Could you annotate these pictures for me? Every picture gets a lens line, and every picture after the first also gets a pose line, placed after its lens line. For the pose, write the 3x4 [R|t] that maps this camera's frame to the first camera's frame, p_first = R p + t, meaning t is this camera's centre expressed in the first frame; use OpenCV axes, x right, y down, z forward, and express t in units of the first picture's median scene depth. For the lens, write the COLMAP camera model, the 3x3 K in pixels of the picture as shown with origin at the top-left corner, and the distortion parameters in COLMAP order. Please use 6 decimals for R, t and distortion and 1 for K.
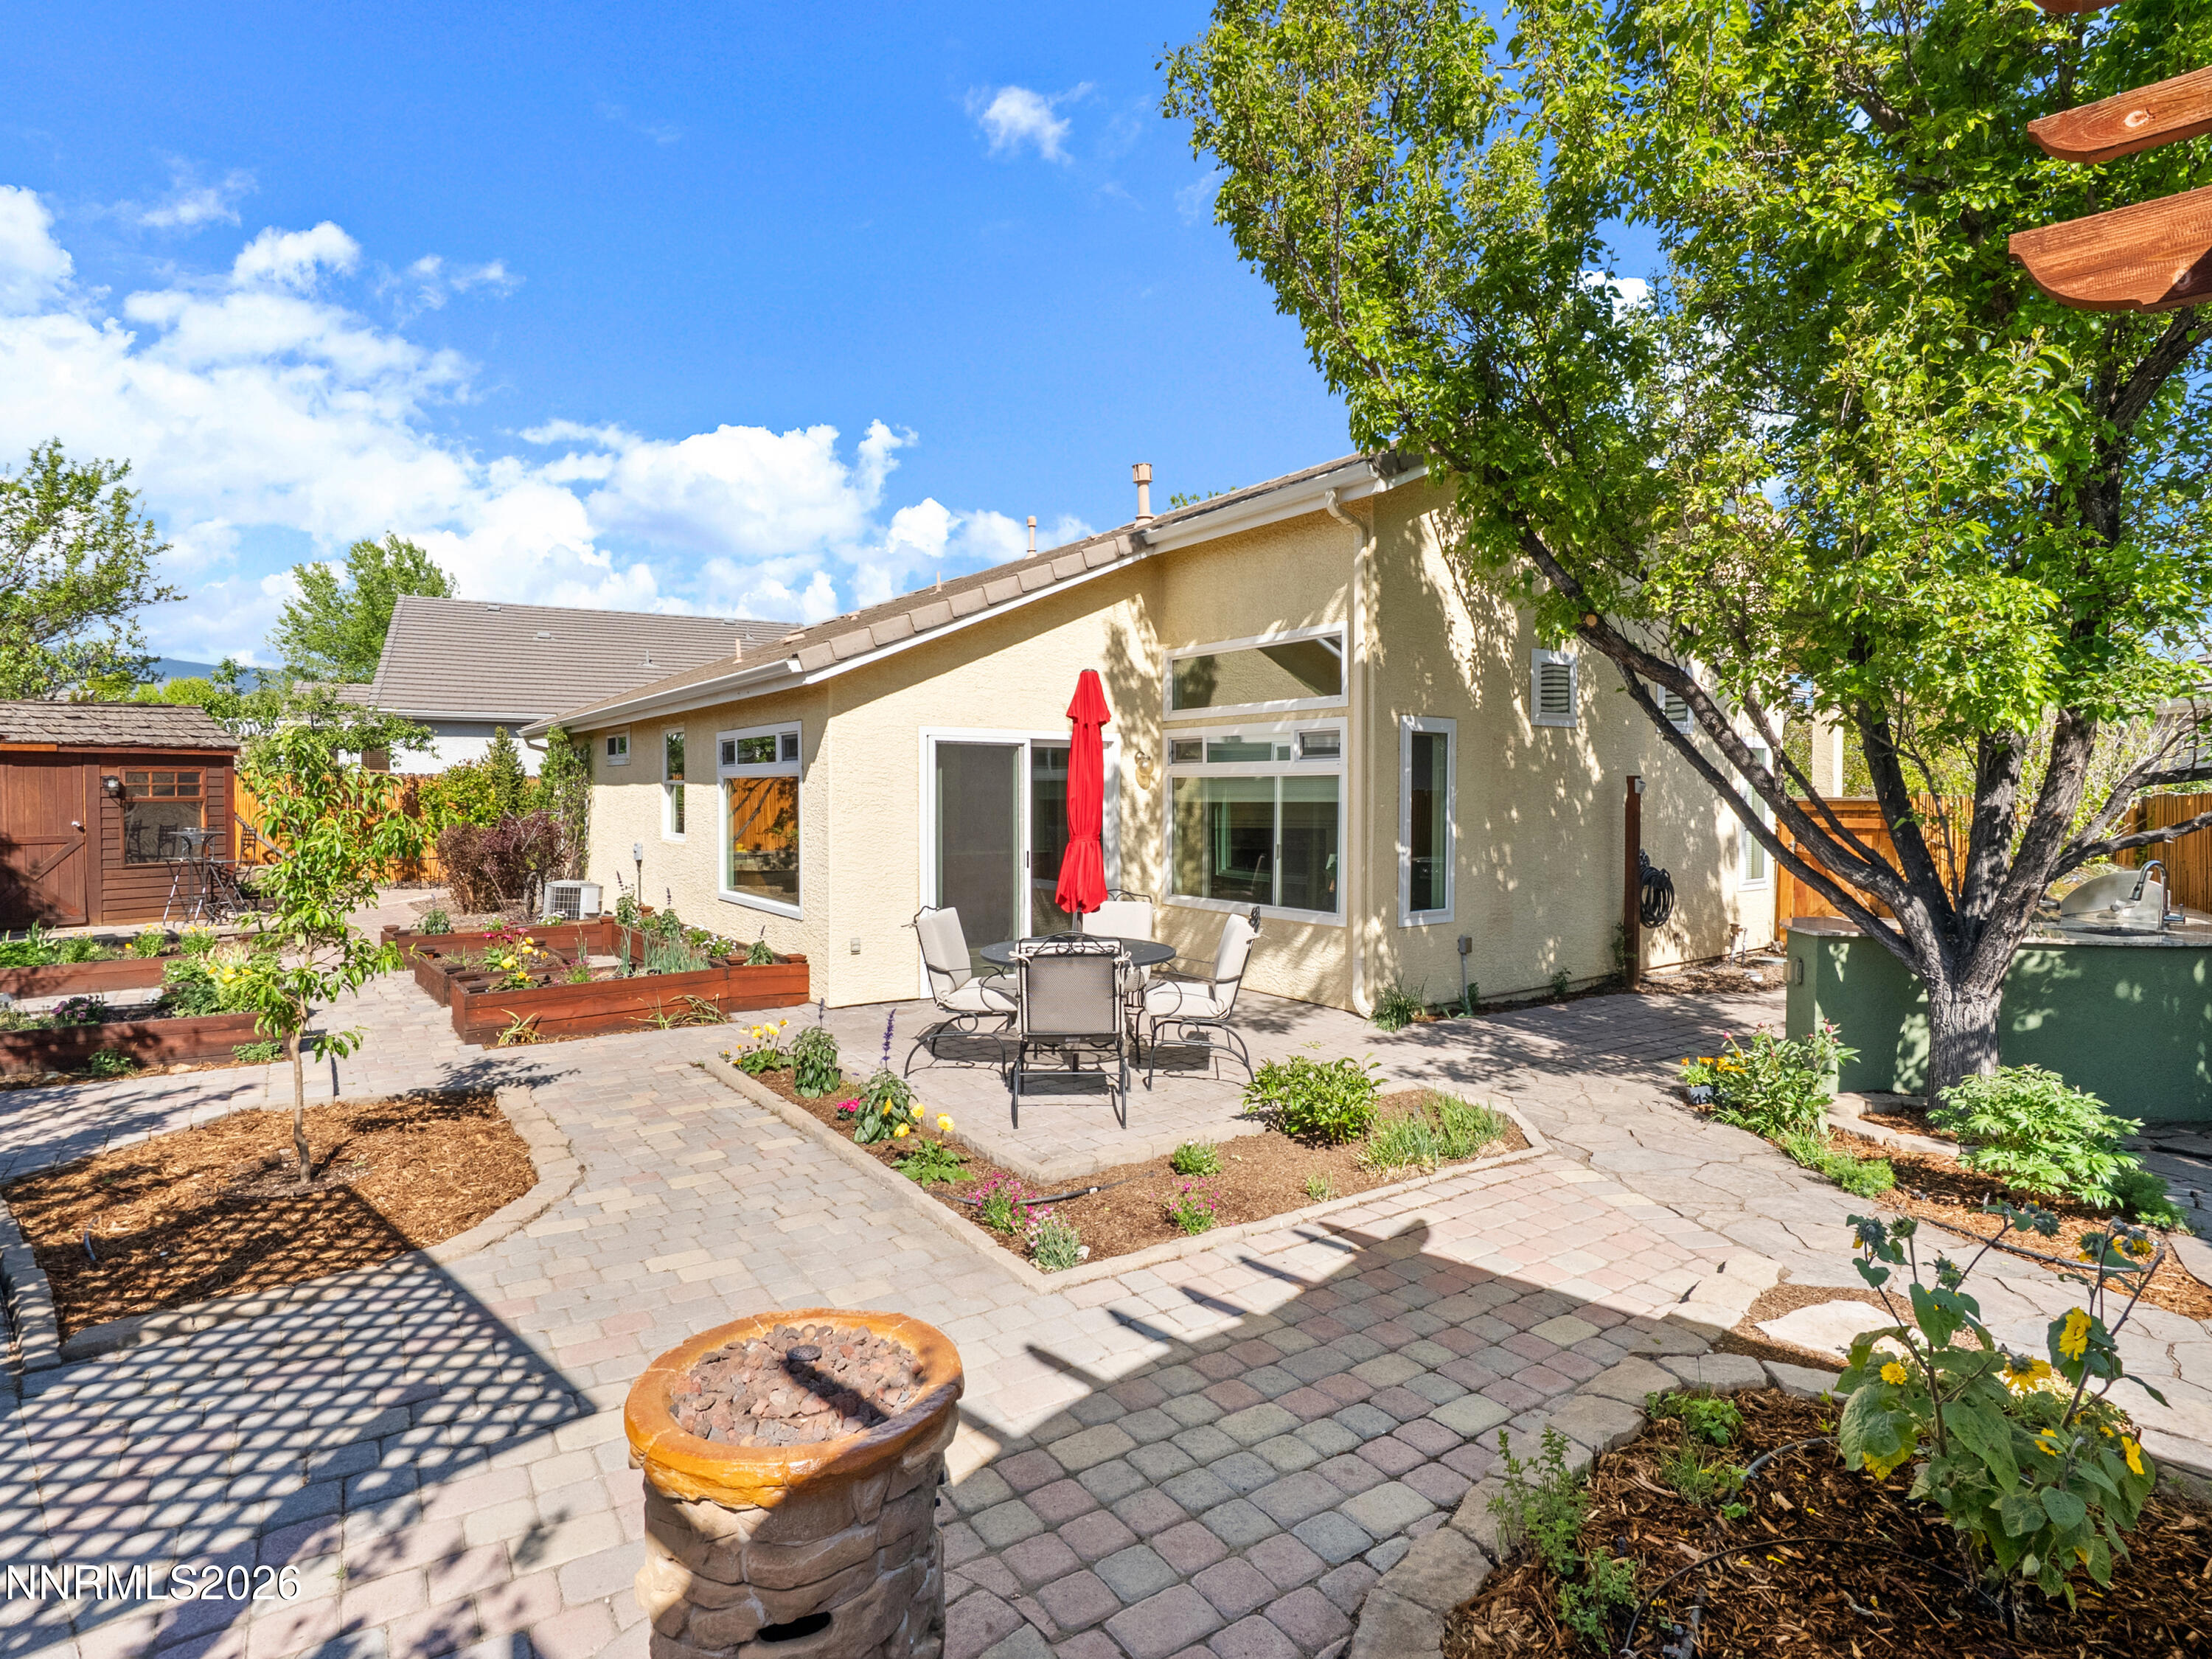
lens RADIAL K [[1120.0, 0, 1098.4], [0, 1120.0, 875.9], [0, 0, 1]] dist [-0.002937, -0.000600]
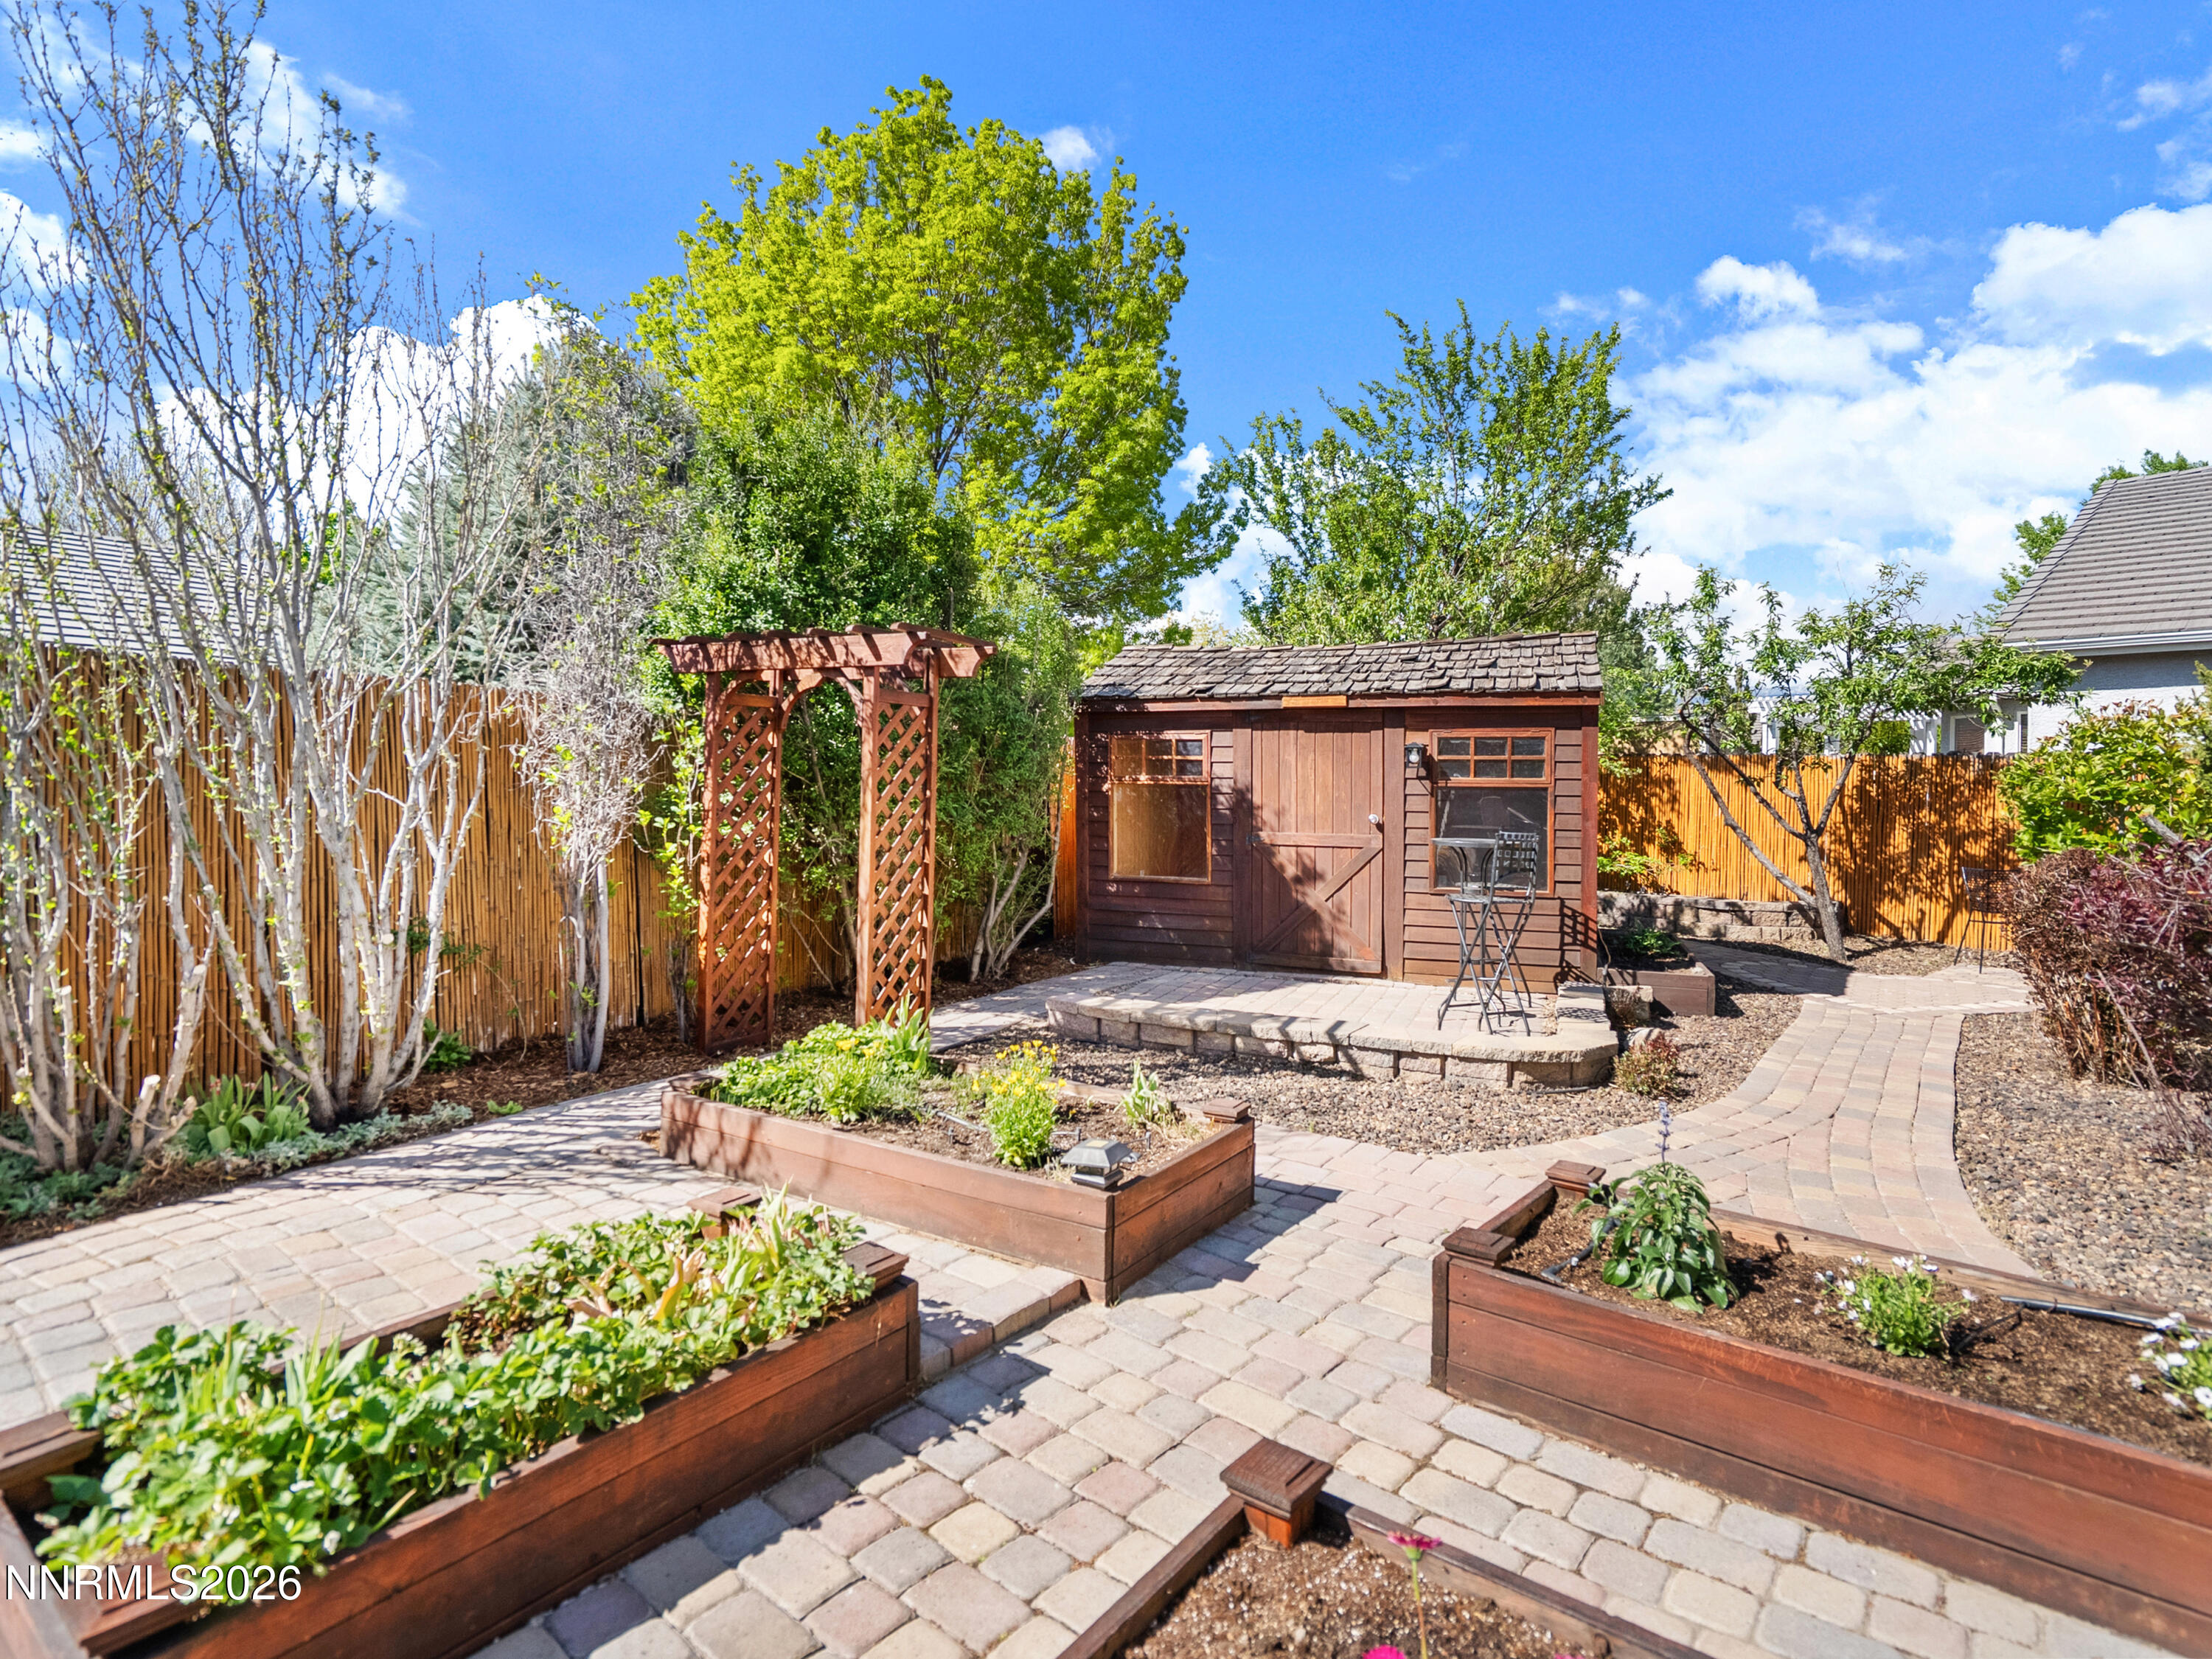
lens RADIAL K [[1143.2, 0, 1117.5], [0, 1143.2, 779.0], [0, 0, 1]] dist [-0.004137, 0.000314]
pose [[0.247094, -0.010742, -0.968932, -0.313149], [-0.086265, 0.995724, -0.033038, -0.035135], [0.965144, 0.091748, 0.245111, 0.696871]]
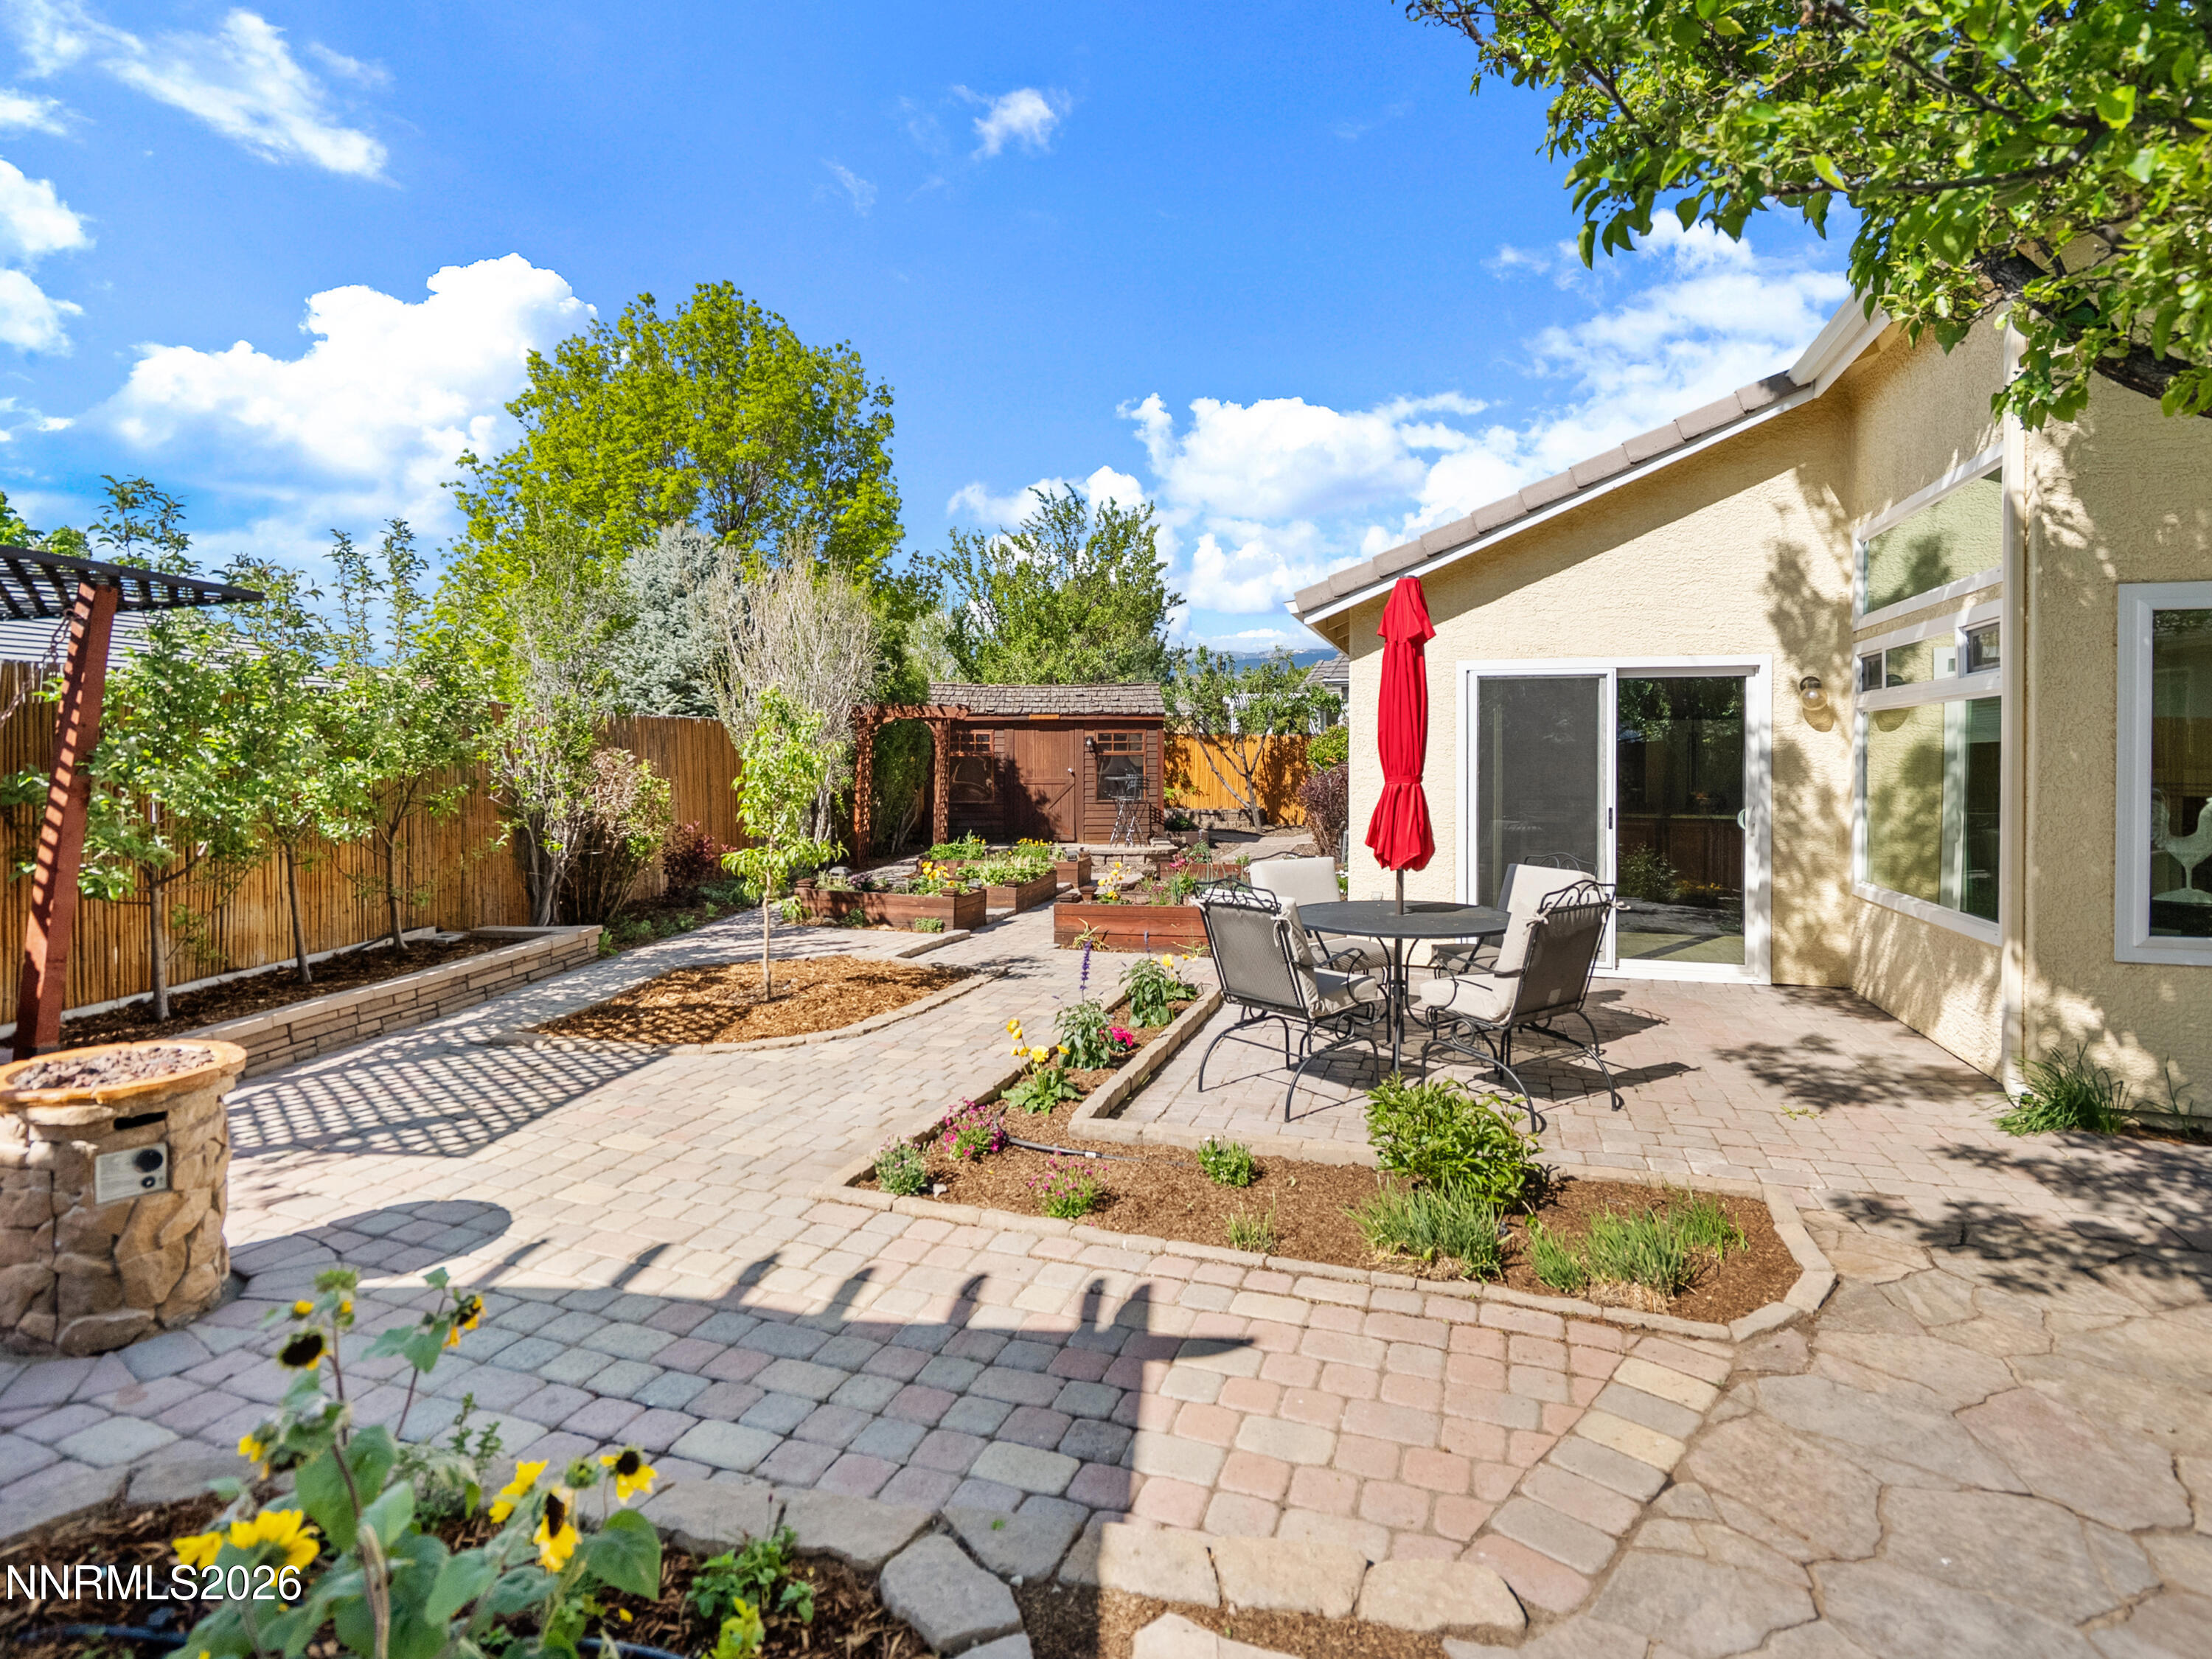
lens RADIAL K [[1136.5, 0, 1179.1], [0, 1136.5, 834.7], [0, 0, 1]] dist [0.000680, 0.000189]
pose [[0.652496, 0.049994, -0.756142, 0.265034], [-0.054351, 0.998339, 0.019107, -0.000832], [0.755841, 0.028629, 0.654129, 0.169478]]
